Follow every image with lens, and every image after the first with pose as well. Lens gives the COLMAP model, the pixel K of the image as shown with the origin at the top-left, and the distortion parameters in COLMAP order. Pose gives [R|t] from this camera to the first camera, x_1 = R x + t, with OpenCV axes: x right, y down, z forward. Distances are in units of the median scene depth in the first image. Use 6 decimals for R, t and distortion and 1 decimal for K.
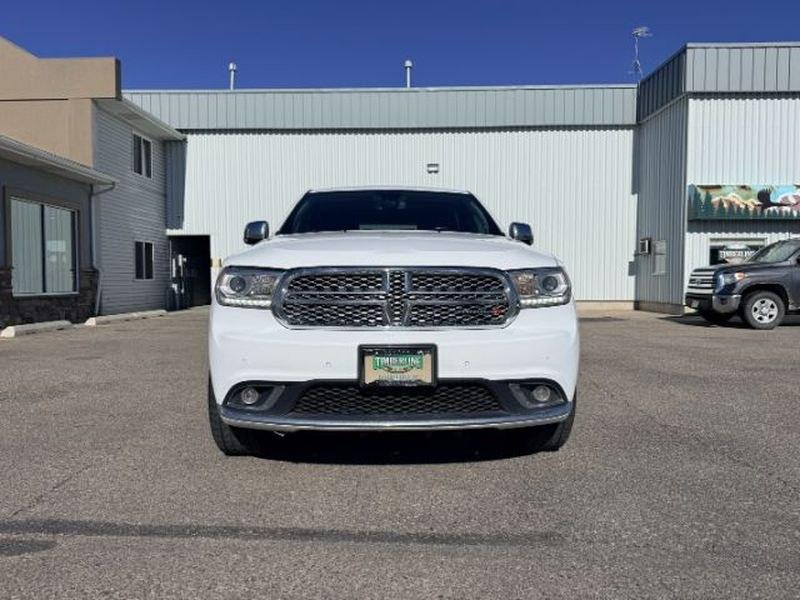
lens RADIAL K [[570.5, 0, 400.1], [0, 570.5, 298.3], [0, 0, 1]] dist [0.017197, -0.018182]
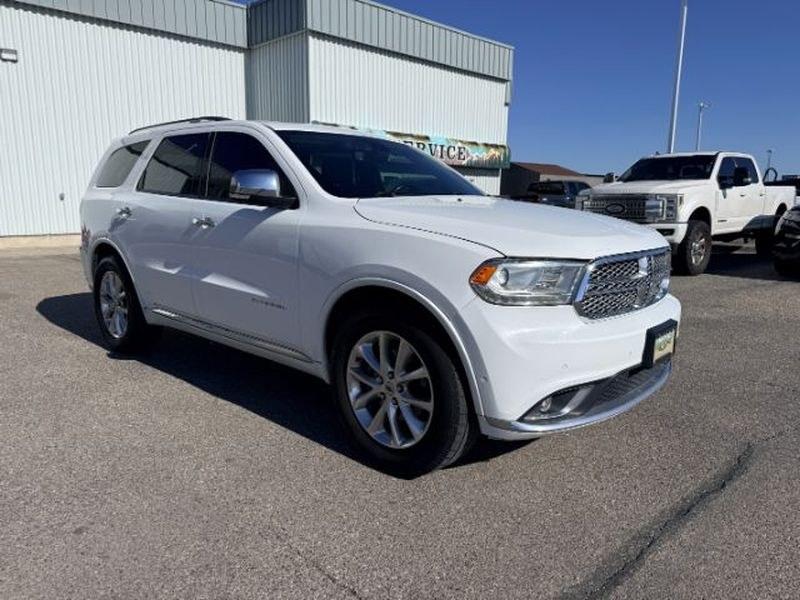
lens RADIAL K [[570.5, 0, 397.6], [0, 570.5, 306.5], [0, 0, 1]] dist [0.017197, -0.018182]
pose [[0.685680, -0.124558, 0.717167, -0.206057], [0.010887, 0.986895, 0.160996, -0.024329], [-0.727822, -0.102584, 0.678050, 0.114195]]
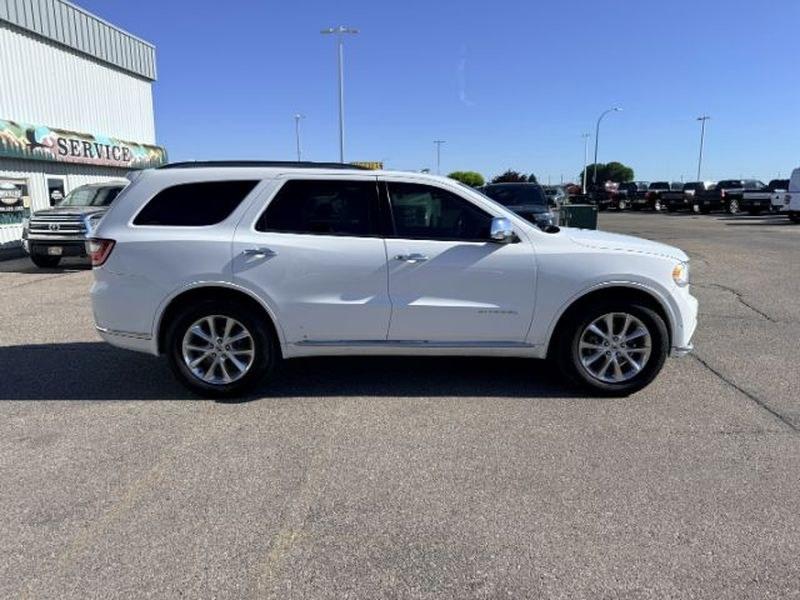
lens RADIAL K [[554.8, 0, 403.8], [0, 554.8, 301.1], [0, 0, 1]] dist [0.027623, -0.009932]
pose [[0.030751, -0.184981, 0.982261, -0.355102], [0.036289, 0.982284, 0.183849, -0.049424], [-0.998868, 0.029991, 0.036919, 0.311941]]
